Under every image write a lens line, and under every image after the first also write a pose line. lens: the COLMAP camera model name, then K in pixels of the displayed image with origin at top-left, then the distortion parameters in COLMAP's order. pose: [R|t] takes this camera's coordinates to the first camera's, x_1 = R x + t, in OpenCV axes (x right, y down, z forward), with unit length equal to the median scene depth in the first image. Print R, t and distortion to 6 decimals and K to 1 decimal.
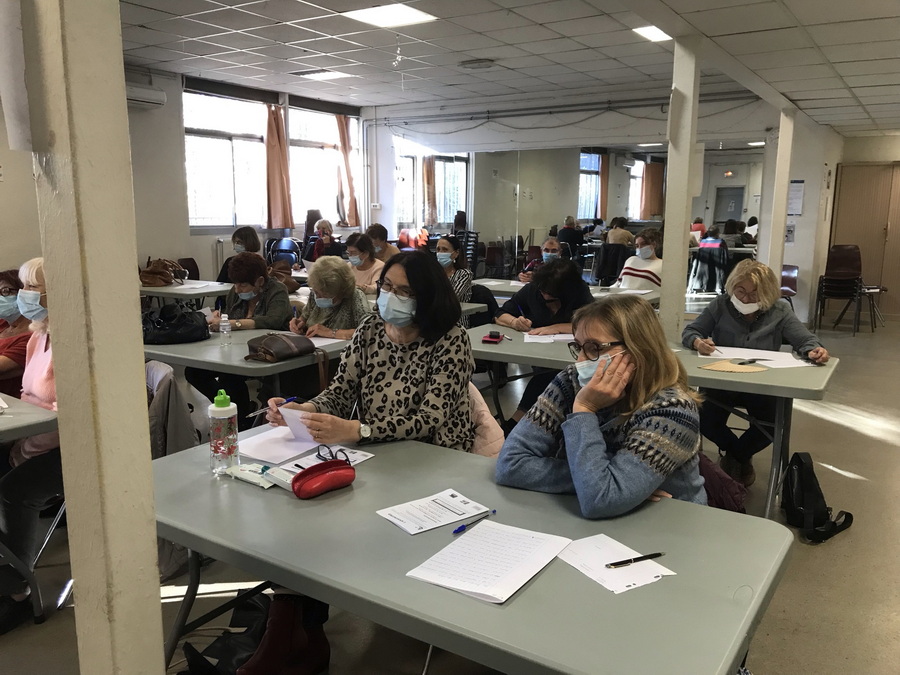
lens RADIAL K [[746.6, 0, 447.8], [0, 746.6, 344.8], [0, 0, 1]] dist [0.014458, -0.011435]
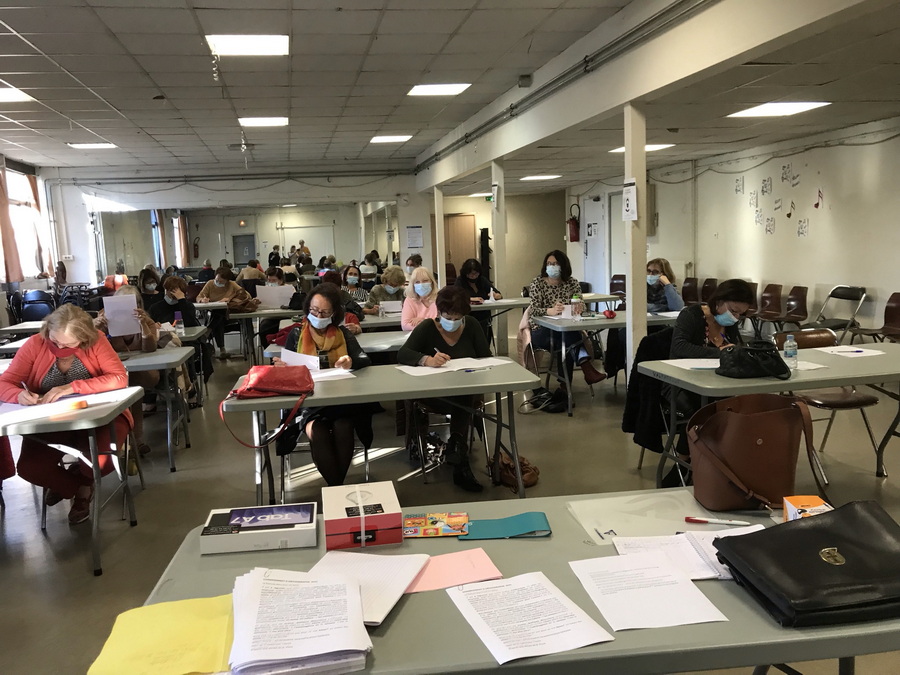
lens RADIAL K [[746.6, 0, 447.0], [0, 746.6, 348.2], [0, 0, 1]] dist [0.014458, -0.011435]
pose [[0.718133, -0.134695, 0.682746, -0.523563], [0.173993, 0.984683, 0.011252, 0.028302], [-0.673804, 0.110712, 0.730569, -0.161890]]
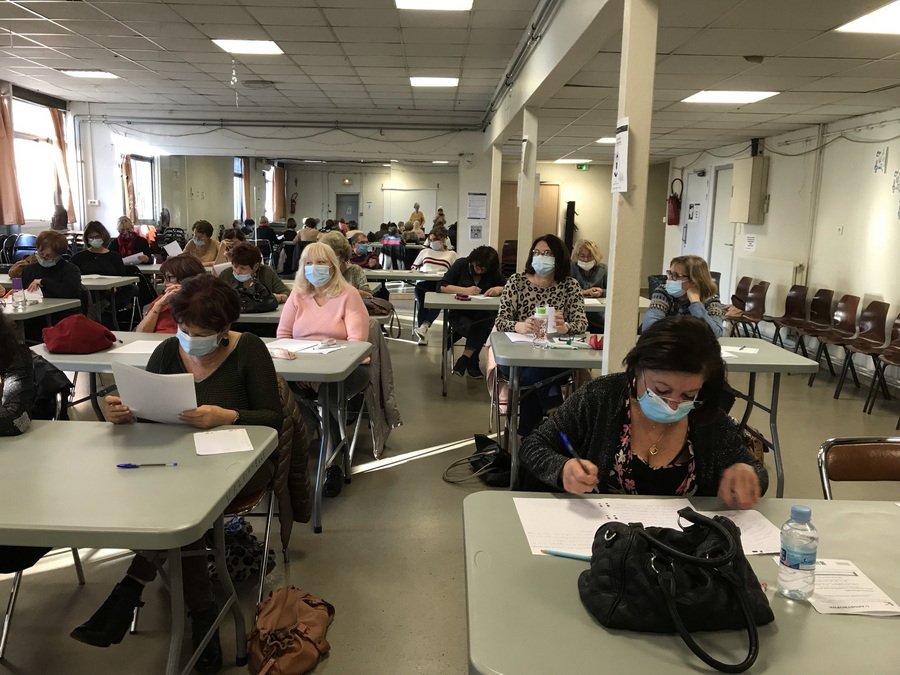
lens RADIAL K [[746.6, 0, 448.8], [0, 746.6, 339.6], [0, 0, 1]] dist [0.014458, -0.011435]
pose [[0.838336, -0.075068, 0.539961, -0.286638], [0.079024, 0.996746, 0.015881, 0.017947], [-0.539396, 0.029356, 0.841540, -0.092295]]
